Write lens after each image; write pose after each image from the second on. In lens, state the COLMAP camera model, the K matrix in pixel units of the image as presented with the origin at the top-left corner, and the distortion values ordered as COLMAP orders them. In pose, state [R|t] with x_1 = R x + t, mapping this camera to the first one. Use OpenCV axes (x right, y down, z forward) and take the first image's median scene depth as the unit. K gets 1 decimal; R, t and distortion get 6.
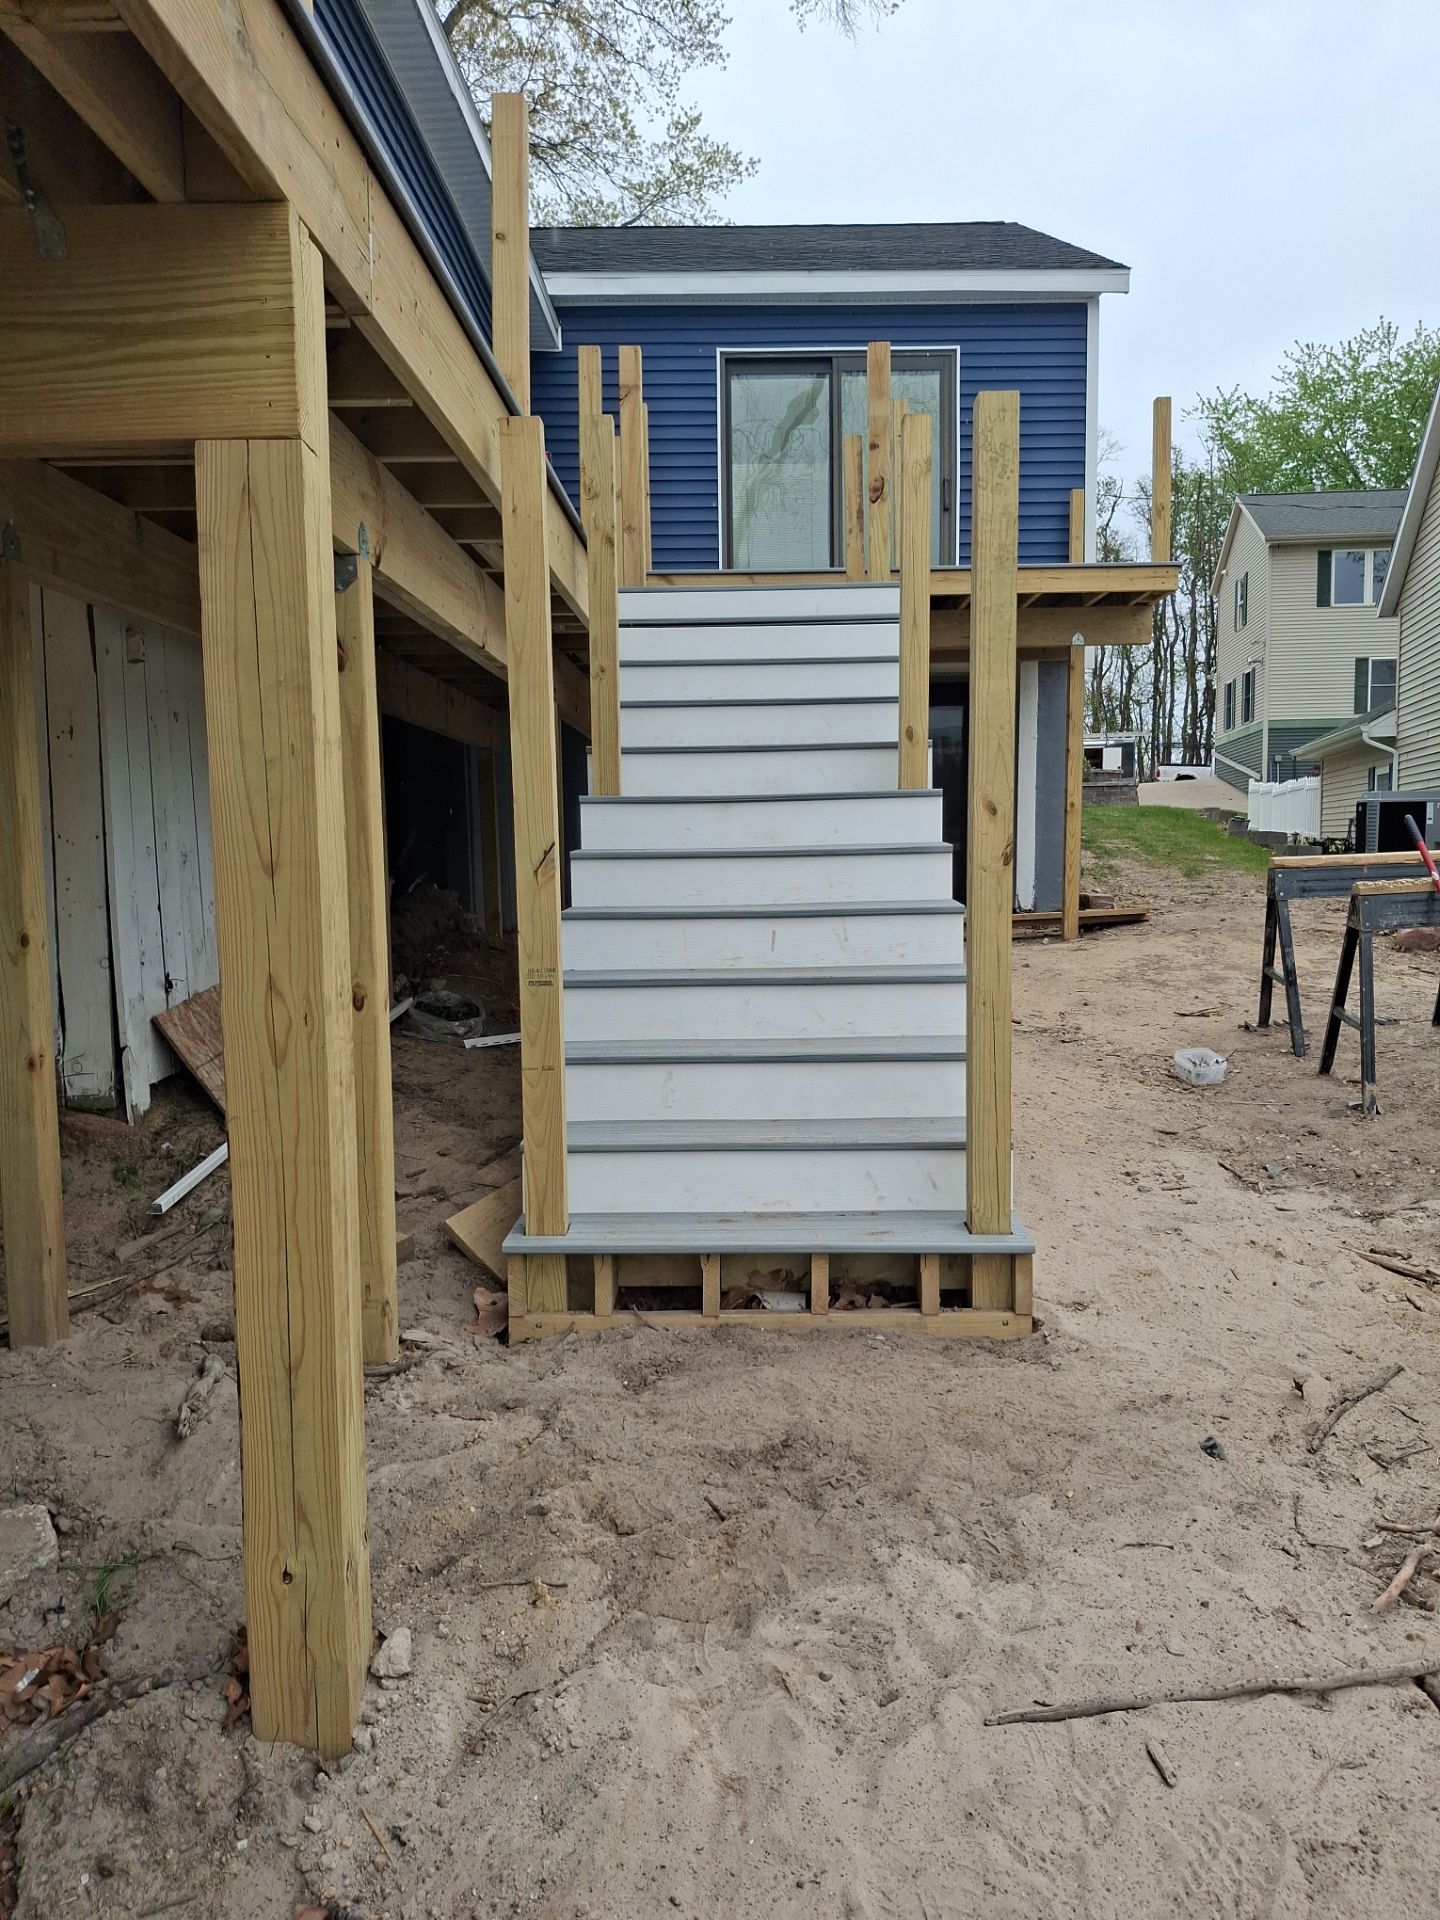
lens RADIAL K [[1424.2, 0, 692.9], [0, 1424.2, 963.7], [0, 0, 1]] dist [-0.041804, 0.044843]
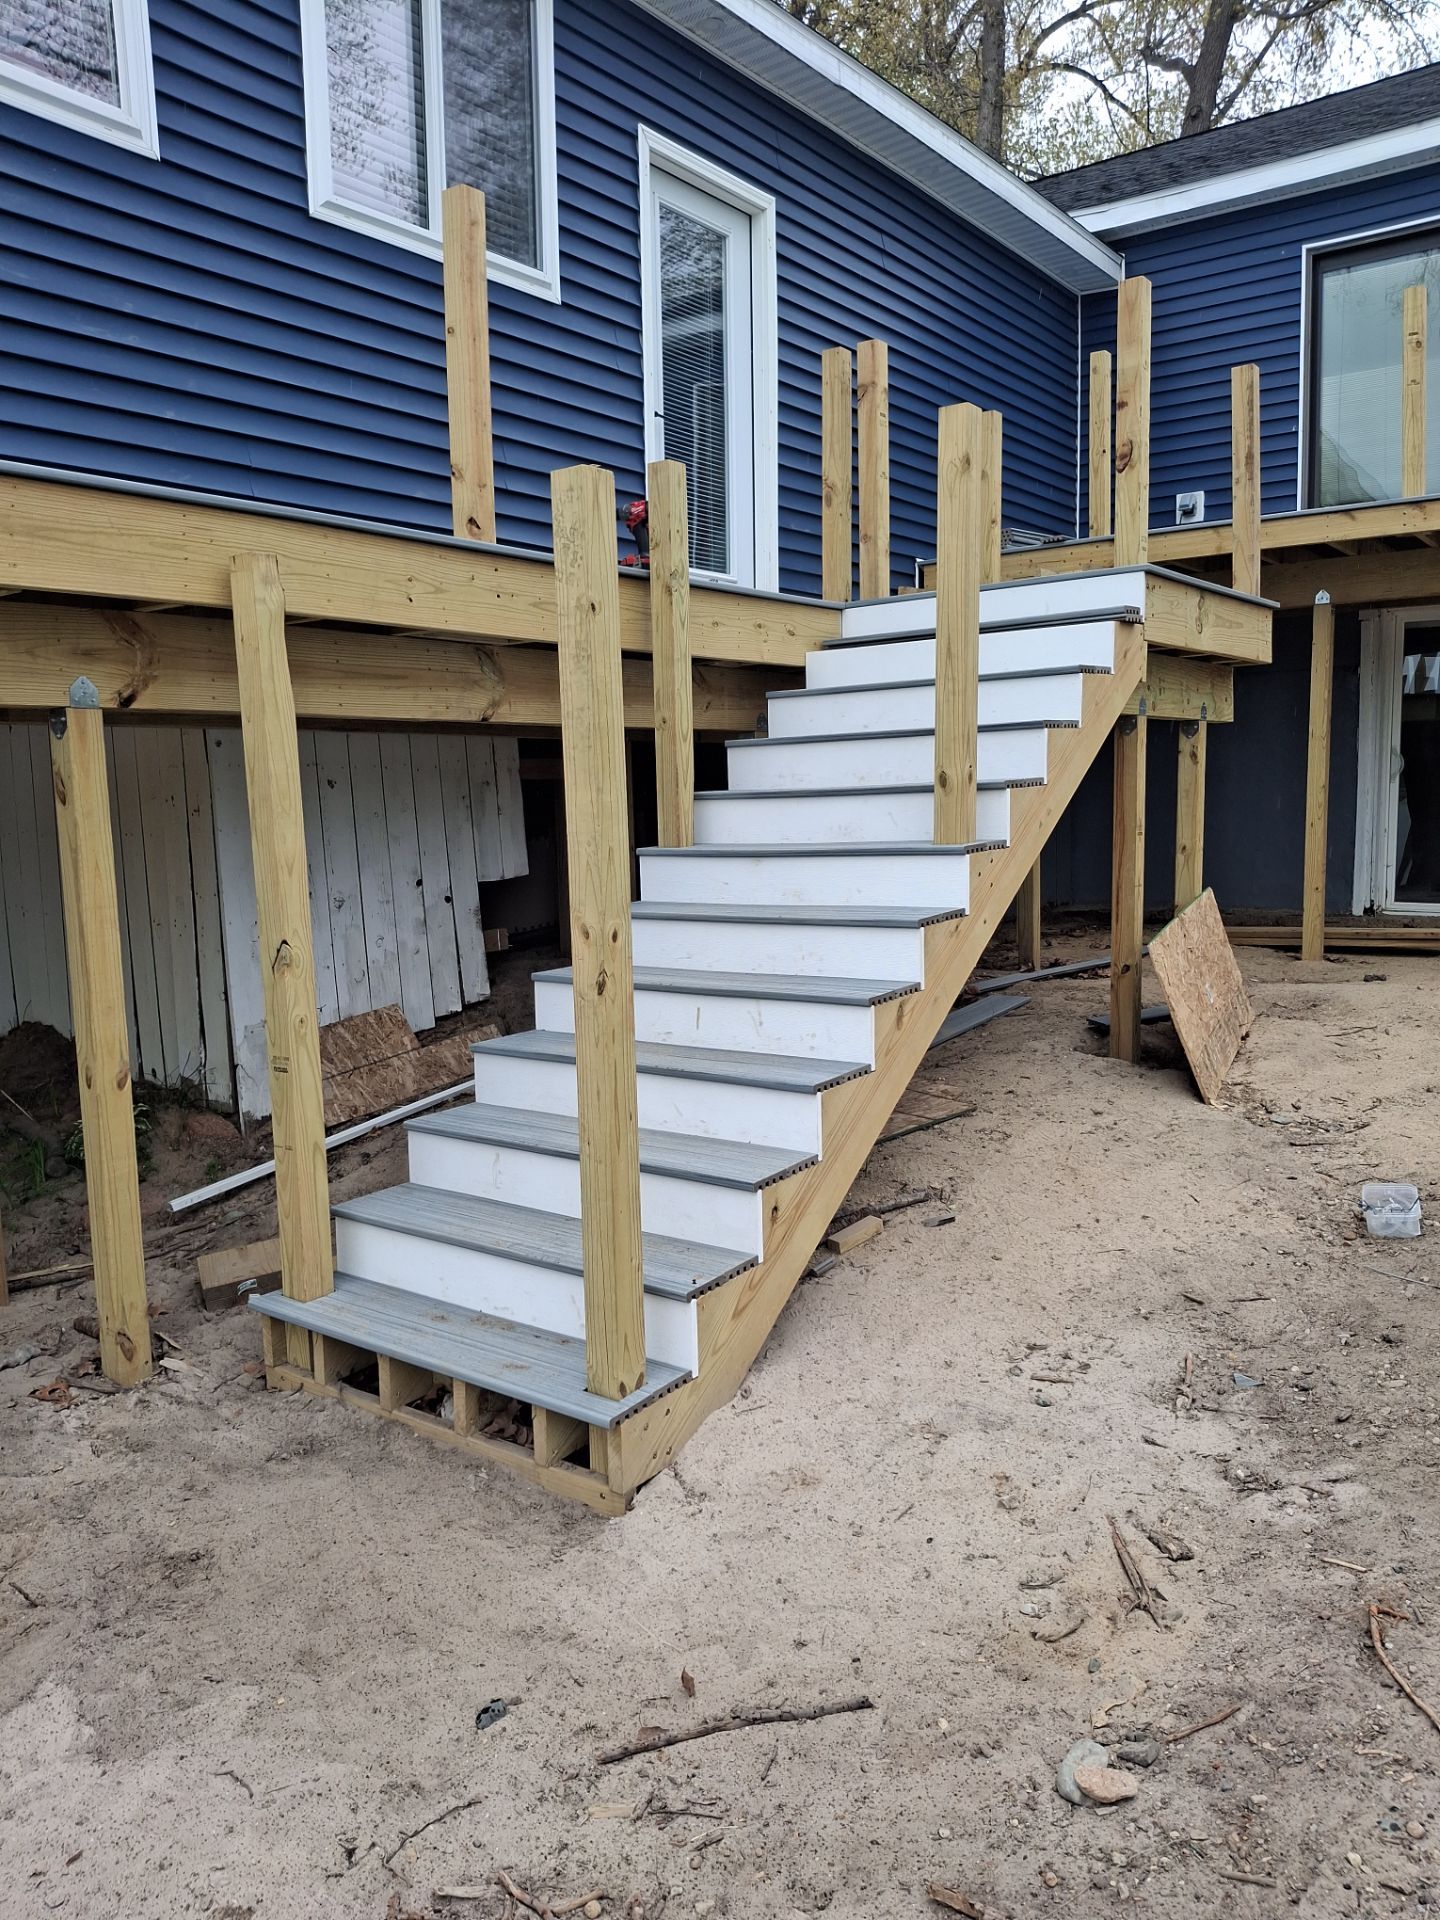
lens RADIAL K [[1424.2, 0, 692.9], [0, 1424.2, 963.7], [0, 0, 1]] dist [-0.041804, 0.044843]
pose [[0.808051, 0.051714, -0.586839, 0.718863], [-0.028601, 0.998409, 0.048600, -0.116939], [0.588418, -0.022487, 0.808244, 0.298696]]
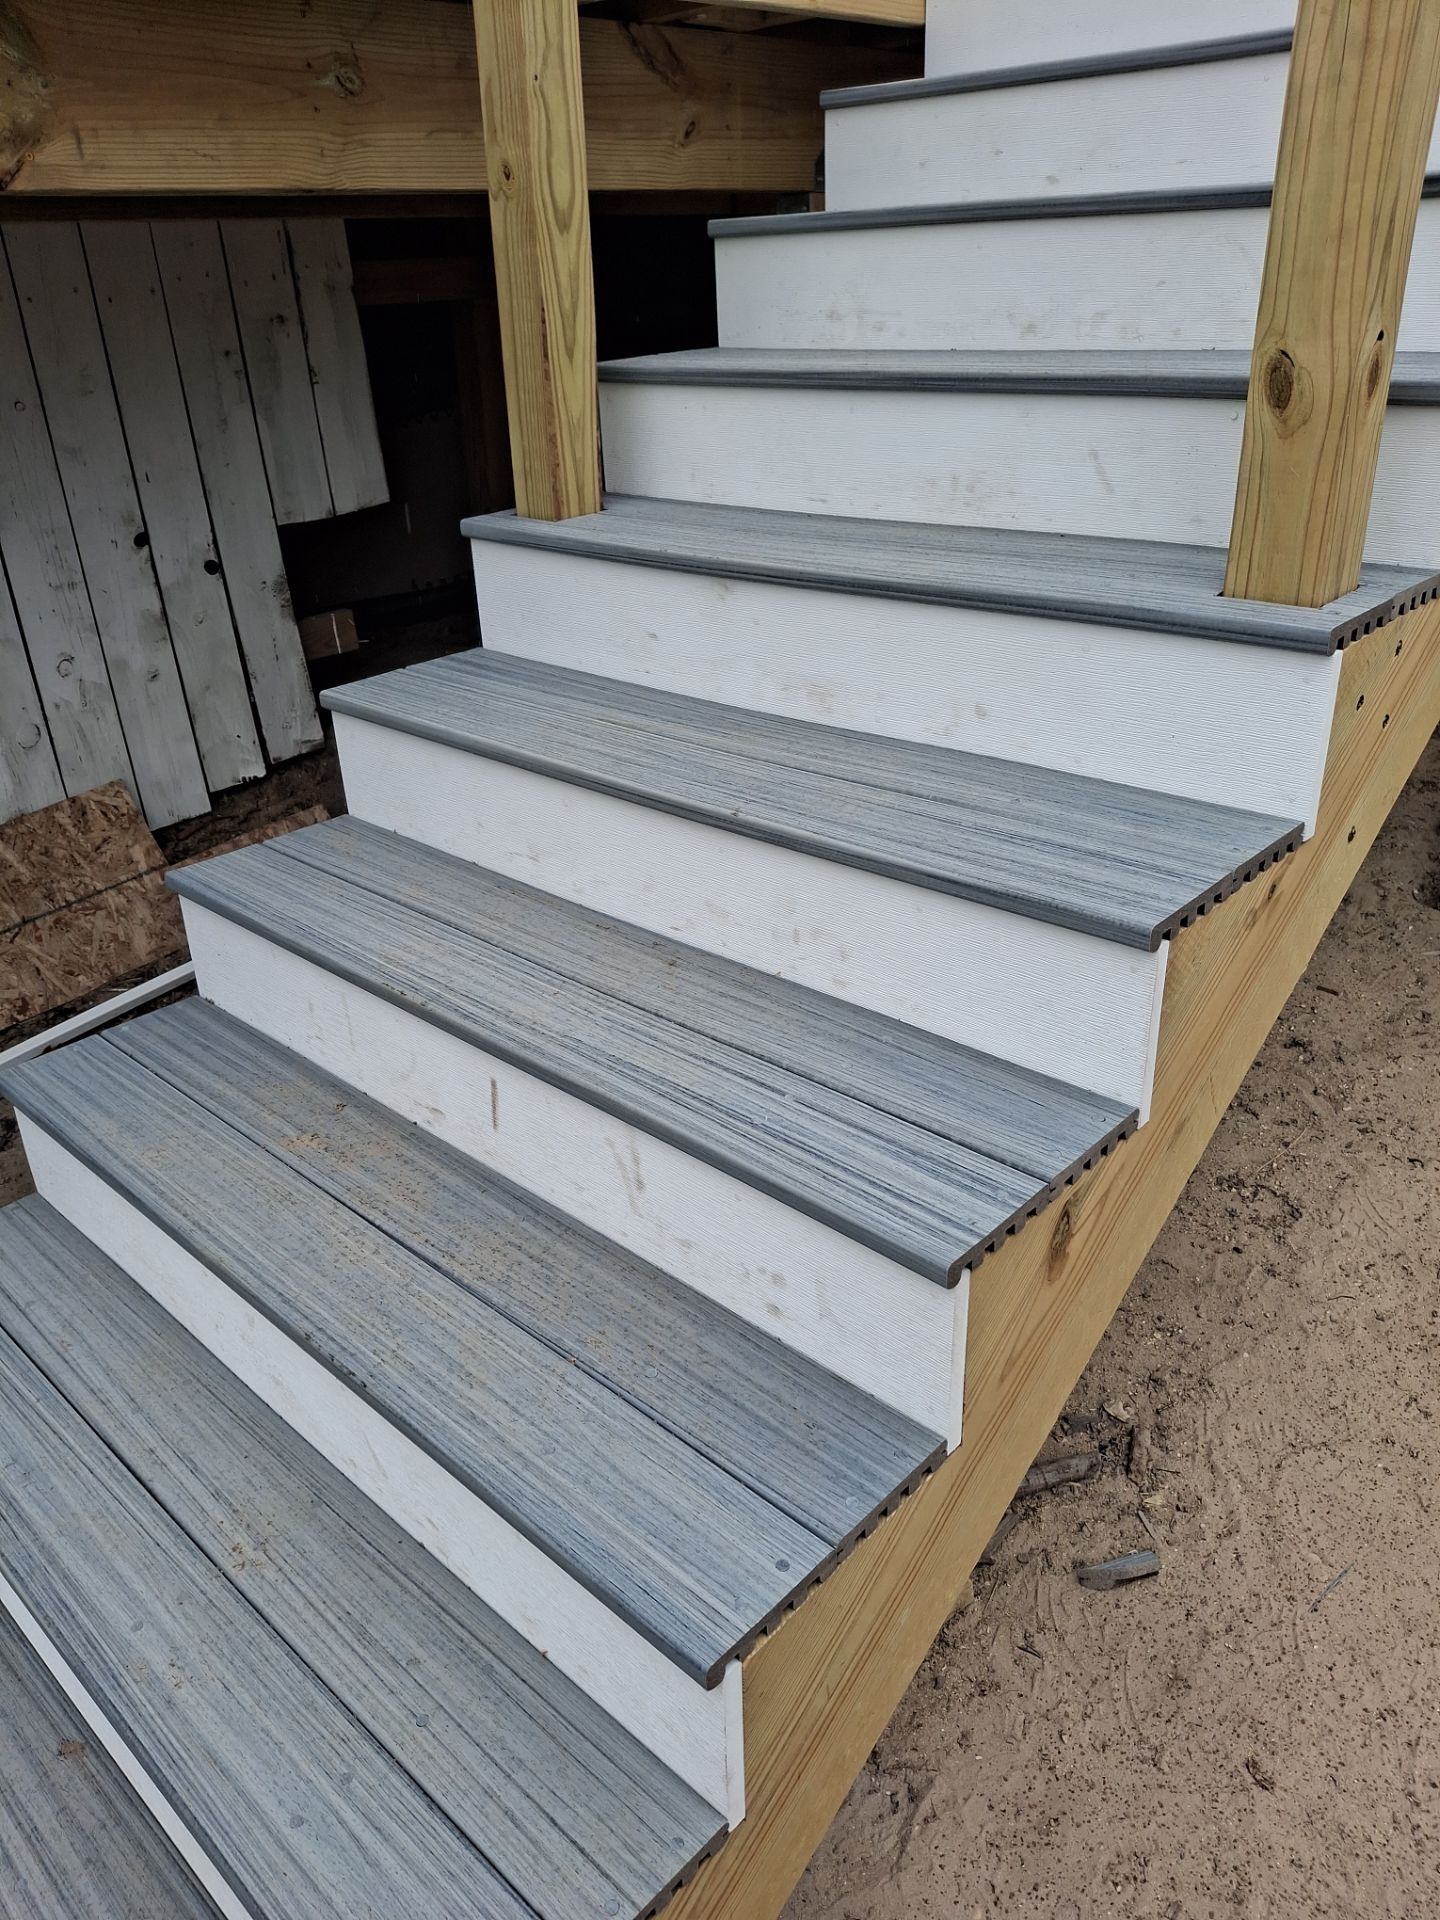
lens RADIAL K [[1358.3, 0, 720.0], [0, 1358.3, 960.0], [0, 0, 1]] dist [-0.003966, -0.047416]
pose [[0.738914, 0.285844, -0.610163, 0.338908], [-0.026182, 0.917053, 0.397906, -0.211776], [0.673291, -0.278043, 0.685107, 0.994321]]
